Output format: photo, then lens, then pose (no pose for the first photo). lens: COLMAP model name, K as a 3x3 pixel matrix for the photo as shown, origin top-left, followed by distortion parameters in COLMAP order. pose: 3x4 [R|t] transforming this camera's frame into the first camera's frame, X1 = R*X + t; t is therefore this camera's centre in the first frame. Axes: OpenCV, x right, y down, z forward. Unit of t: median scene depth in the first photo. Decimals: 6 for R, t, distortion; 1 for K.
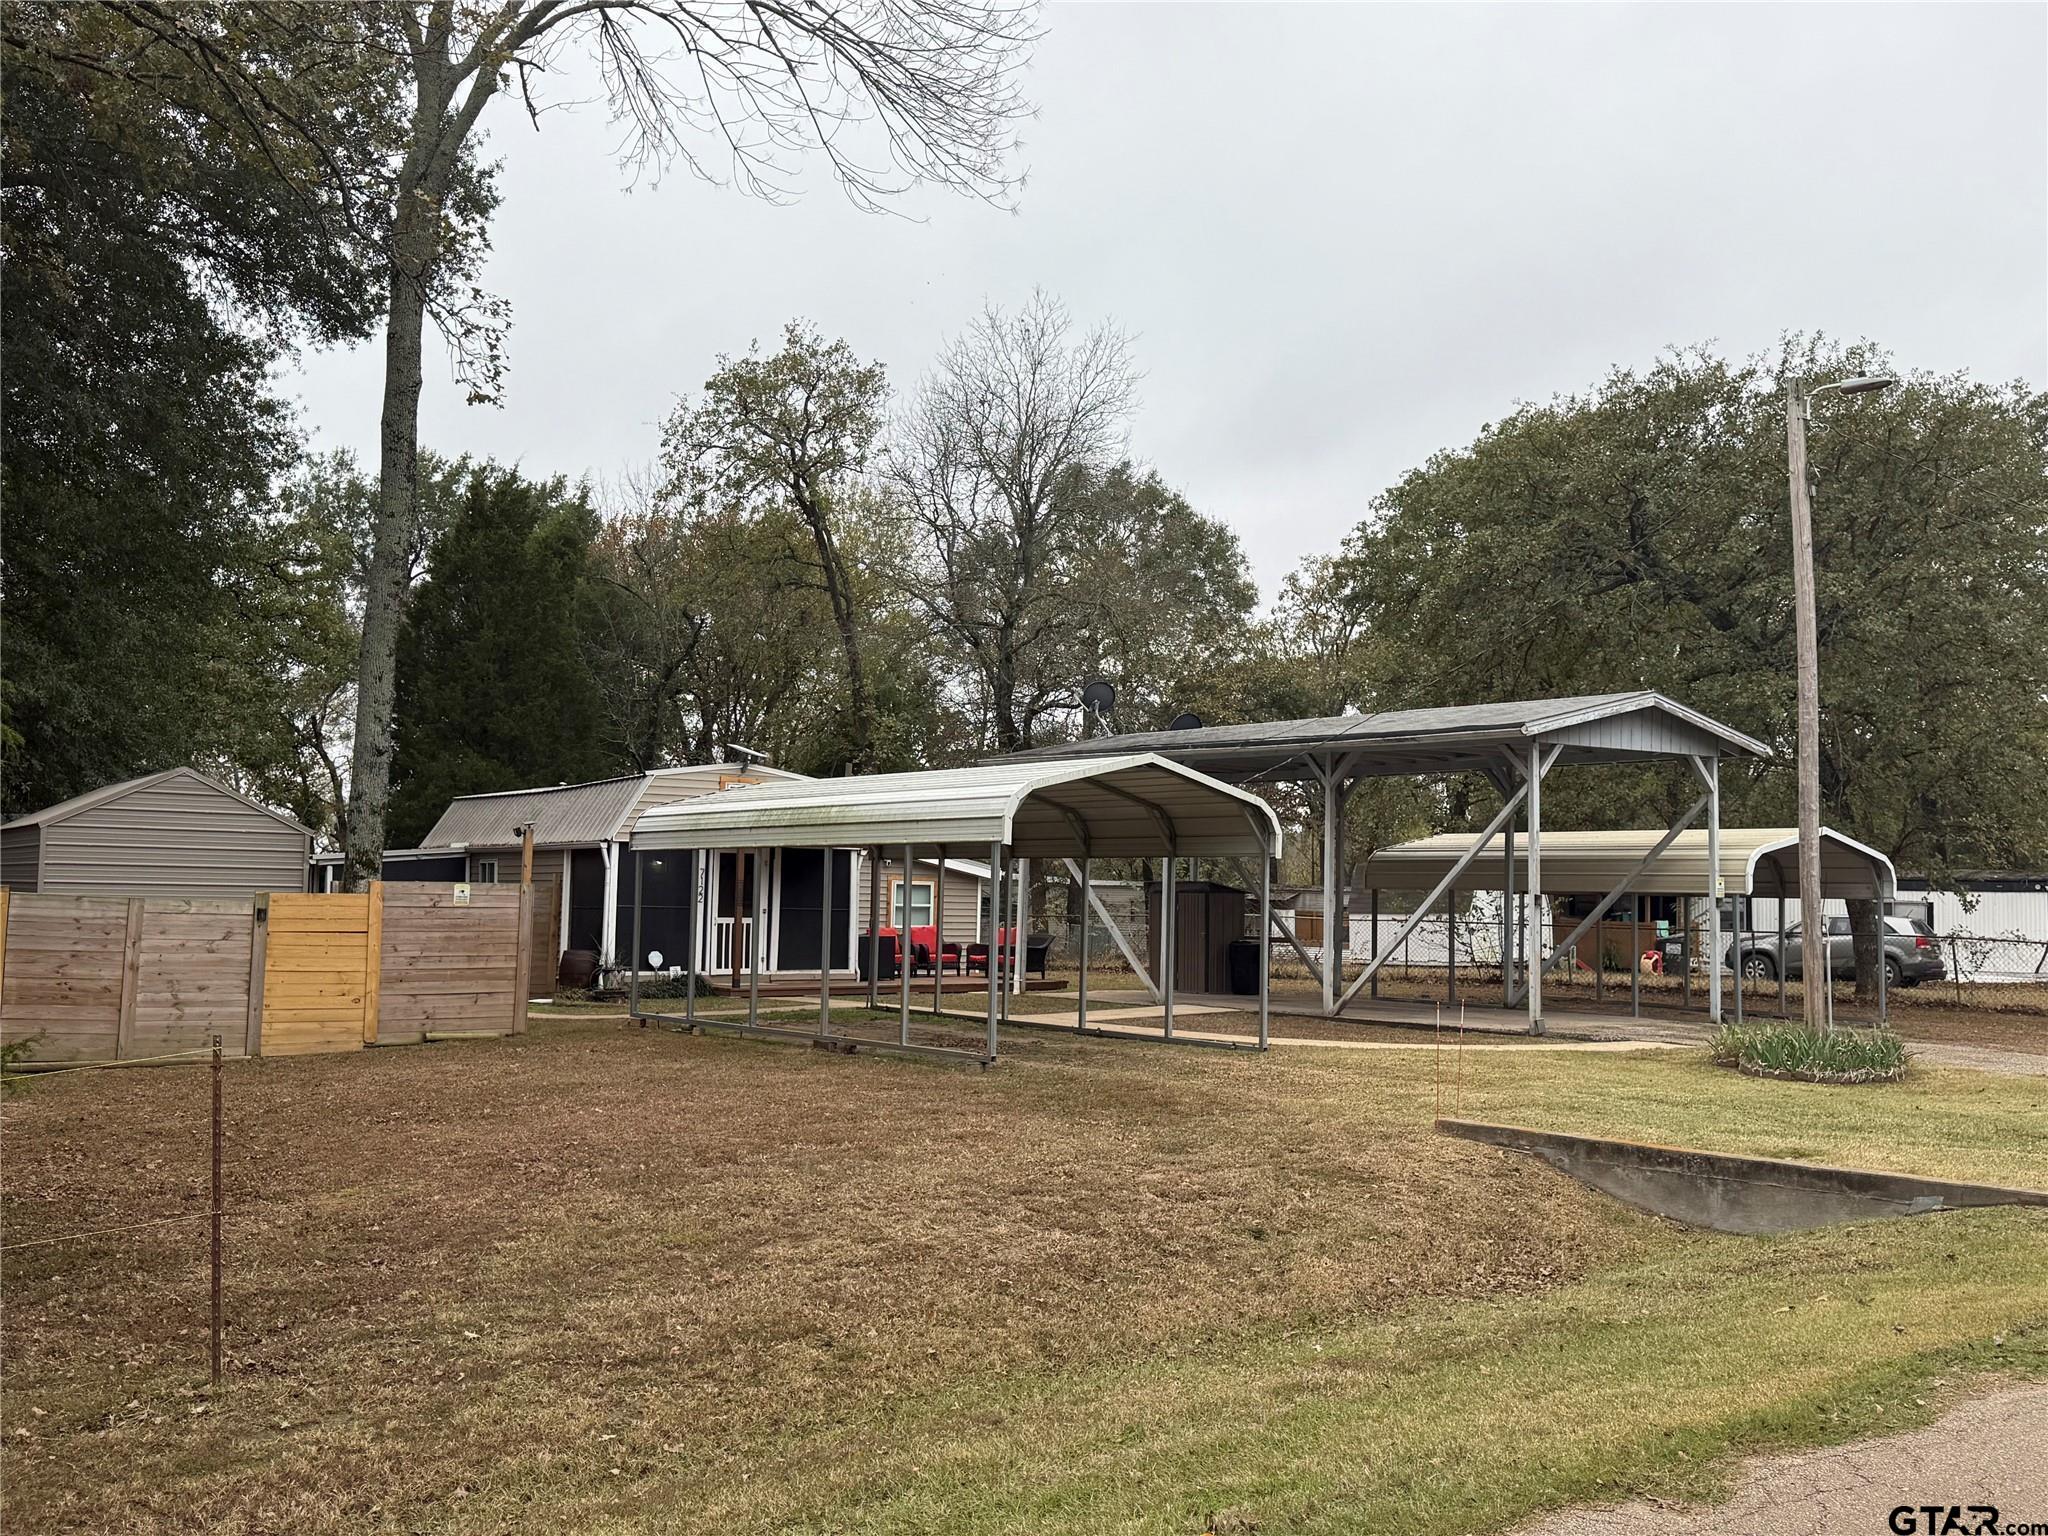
lens RADIAL K [[1871.9, 0, 1024.0], [0, 1871.9, 768.0], [0, 0, 1]] dist [0.090739, -0.008578]
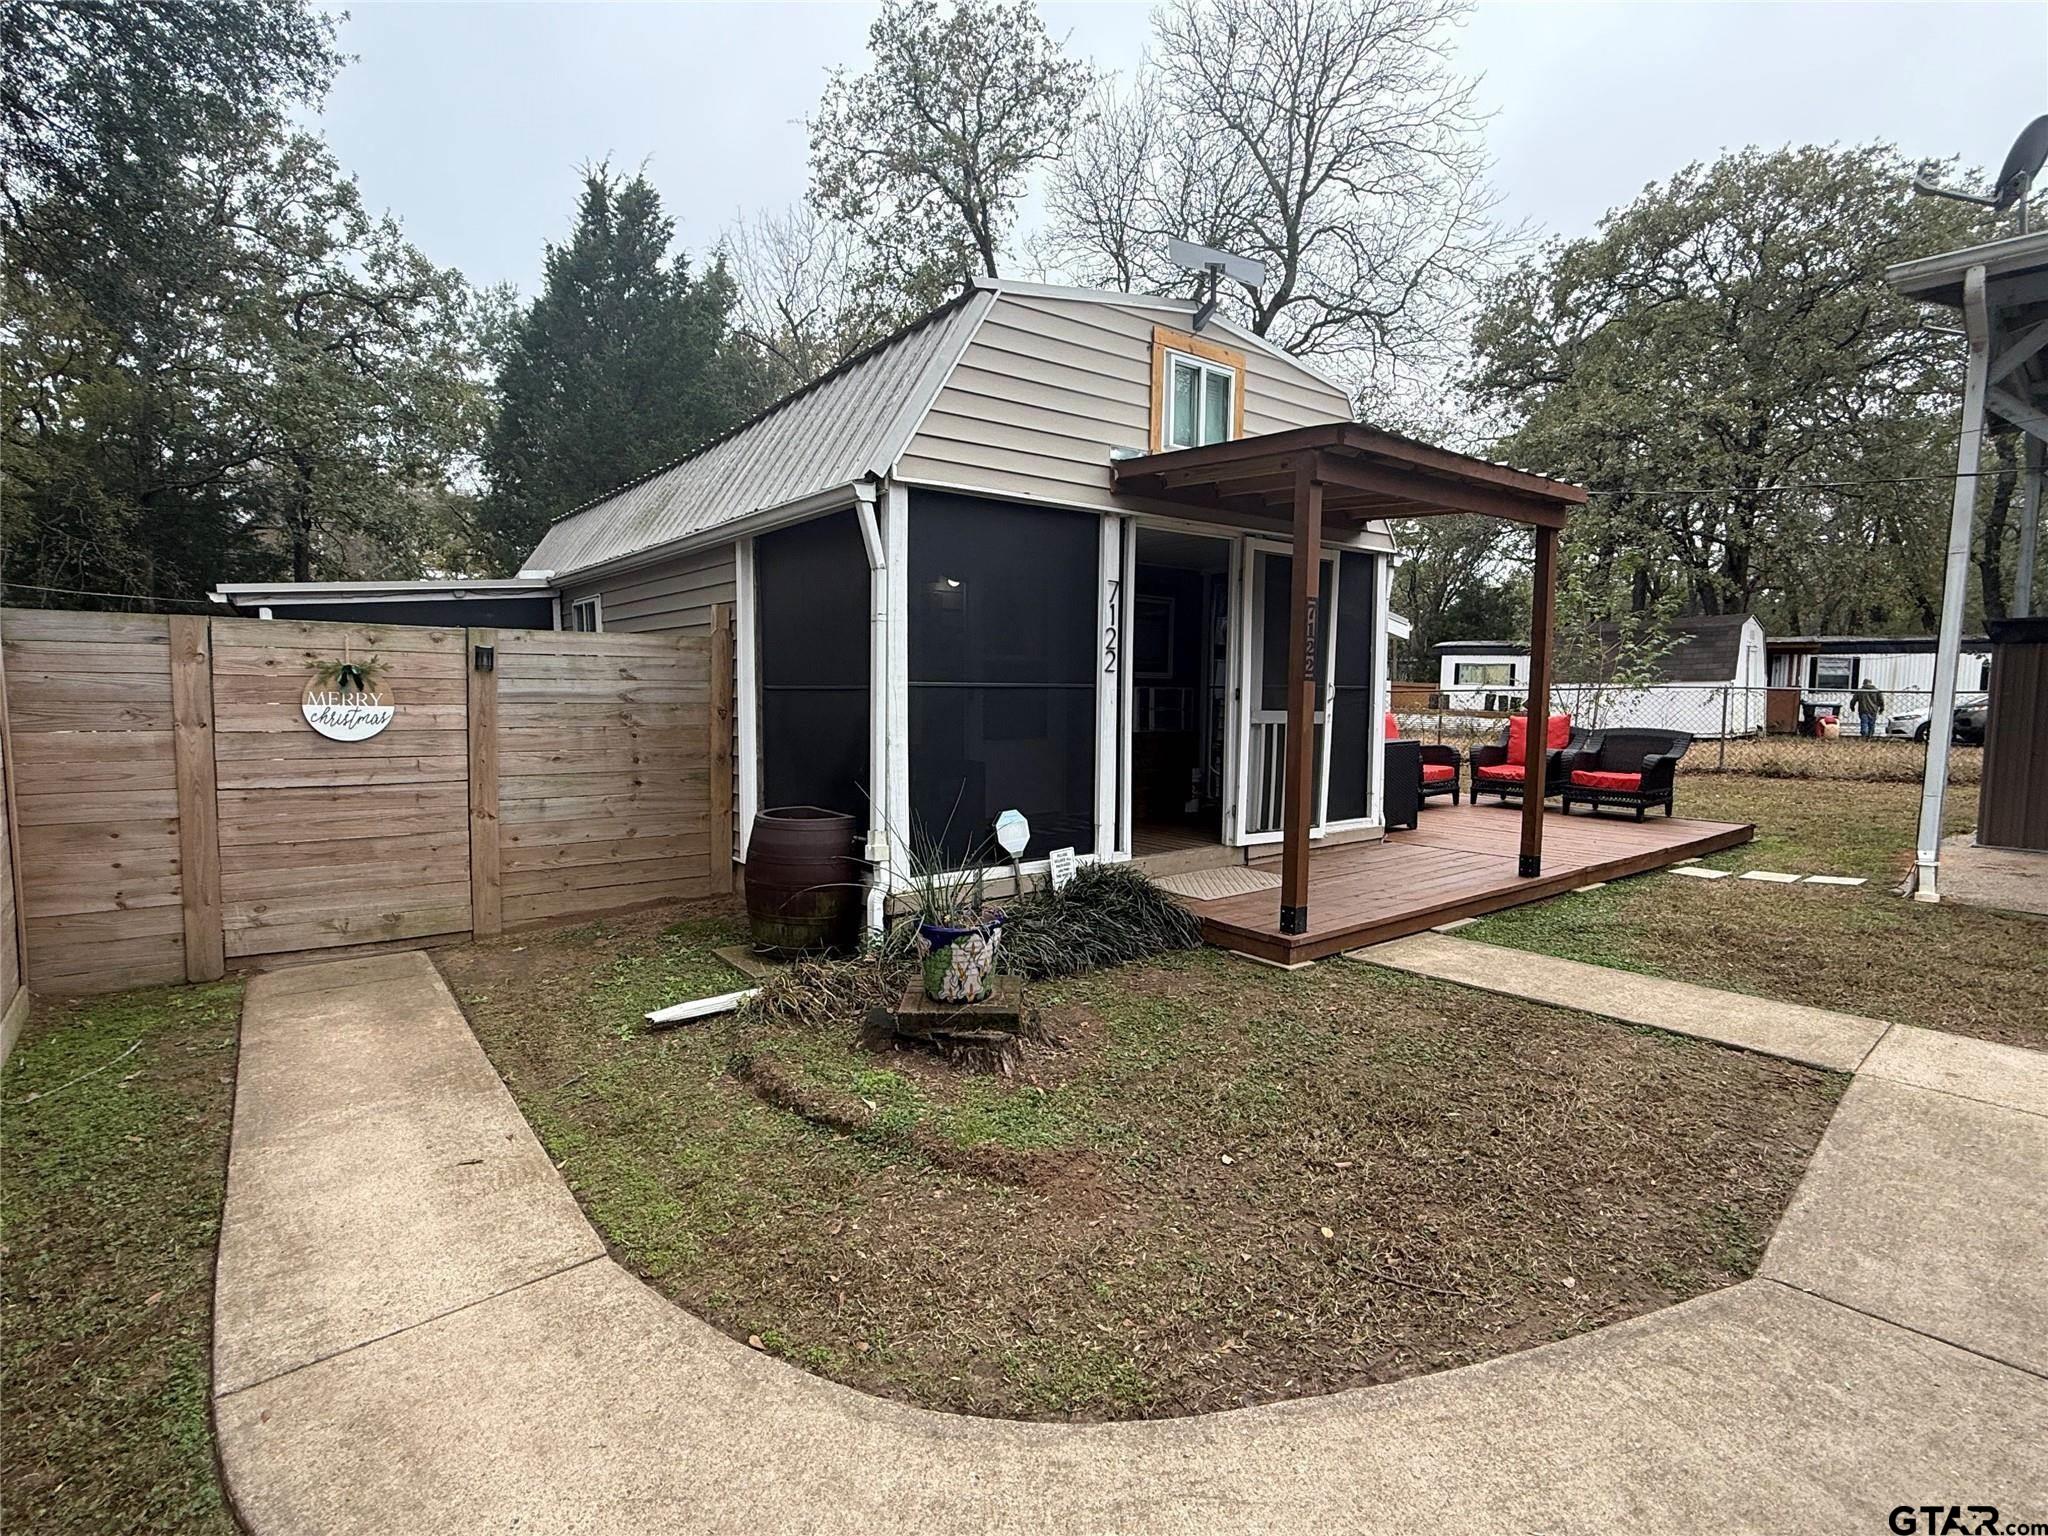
lens RADIAL K [[990.5, 0, 1024.0], [0, 990.5, 768.0], [0, 0, 1]] dist [0.001166, 0.000854]
pose [[0.998183, -0.016007, 0.058098, -0.201353], [0.006565, 0.987223, 0.159210, 0.058747], [-0.059904, -0.158539, 0.985534, 0.803526]]
